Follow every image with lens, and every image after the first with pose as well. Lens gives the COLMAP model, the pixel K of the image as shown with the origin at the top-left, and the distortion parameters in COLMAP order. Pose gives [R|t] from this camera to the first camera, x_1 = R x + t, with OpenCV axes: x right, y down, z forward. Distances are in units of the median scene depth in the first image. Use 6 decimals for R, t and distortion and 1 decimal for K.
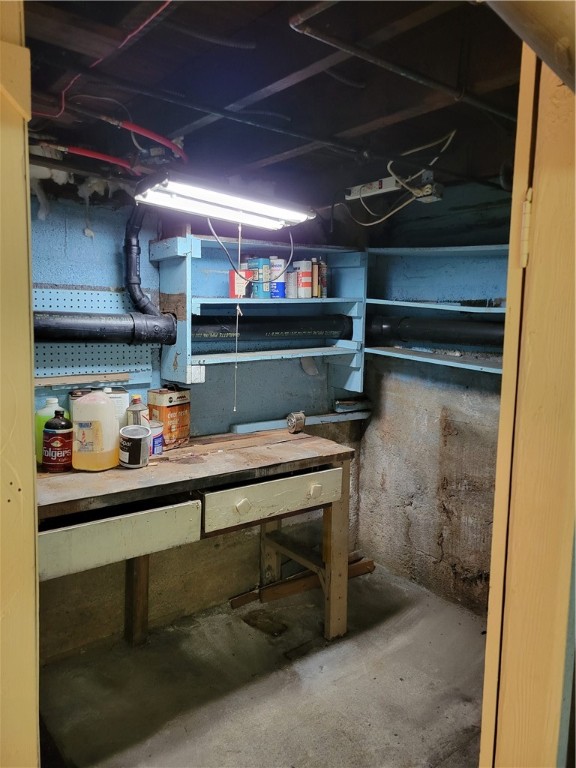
lens RADIAL K [[576.1, 0, 289.7], [0, 576.1, 380.7], [0, 0, 1]] dist [0.042106, -0.003430]
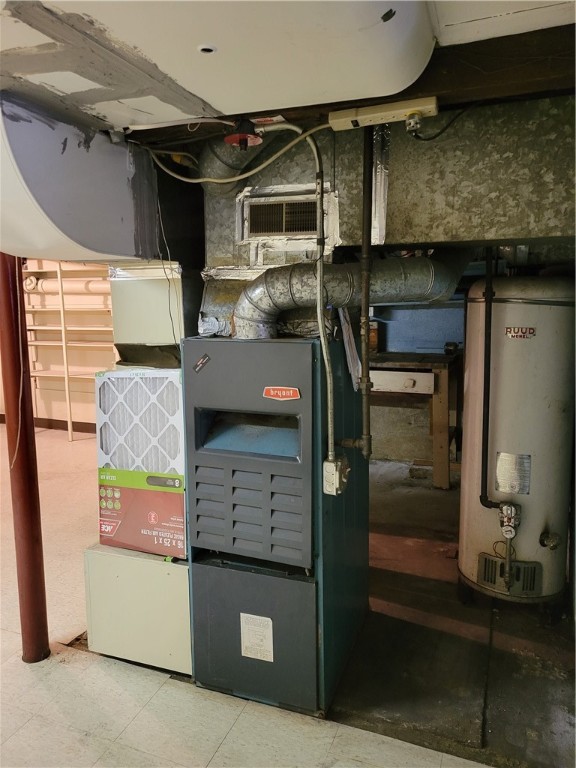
lens RADIAL K [[576.1, 0, 283.6], [0, 576.1, 370.9], [0, 0, 1]] dist [0.042106, -0.003430]
pose [[0.494755, 0.081776, -0.865176, 1.230747], [-0.077916, 0.995727, 0.049559, 0.100070], [0.865533, 0.042892, 0.499013, -0.125406]]
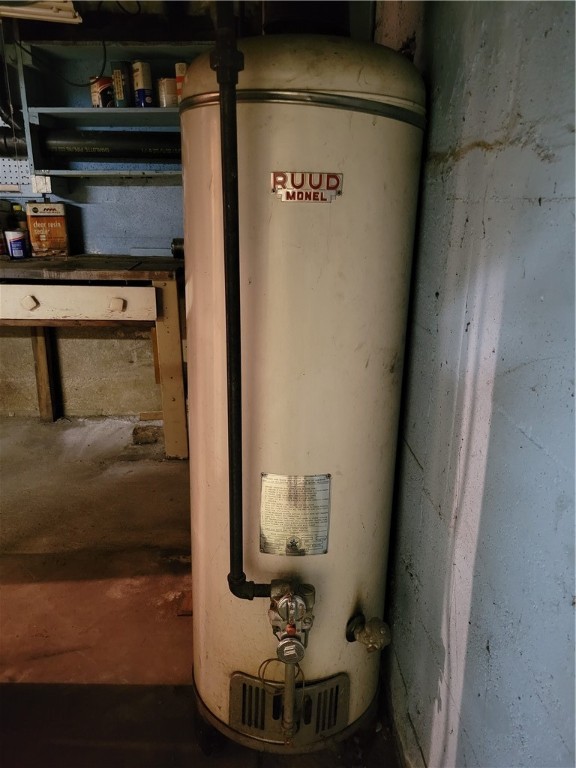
lens RADIAL K [[576.1, 0, 286.6], [0, 576.1, 383.1], [0, 0, 1]] dist [0.042106, -0.003430]
pose [[0.810112, 0.165188, -0.562523, 0.842336], [-0.065925, 0.979067, 0.192567, 0.107455], [0.582557, -0.118916, 0.804044, 0.327517]]
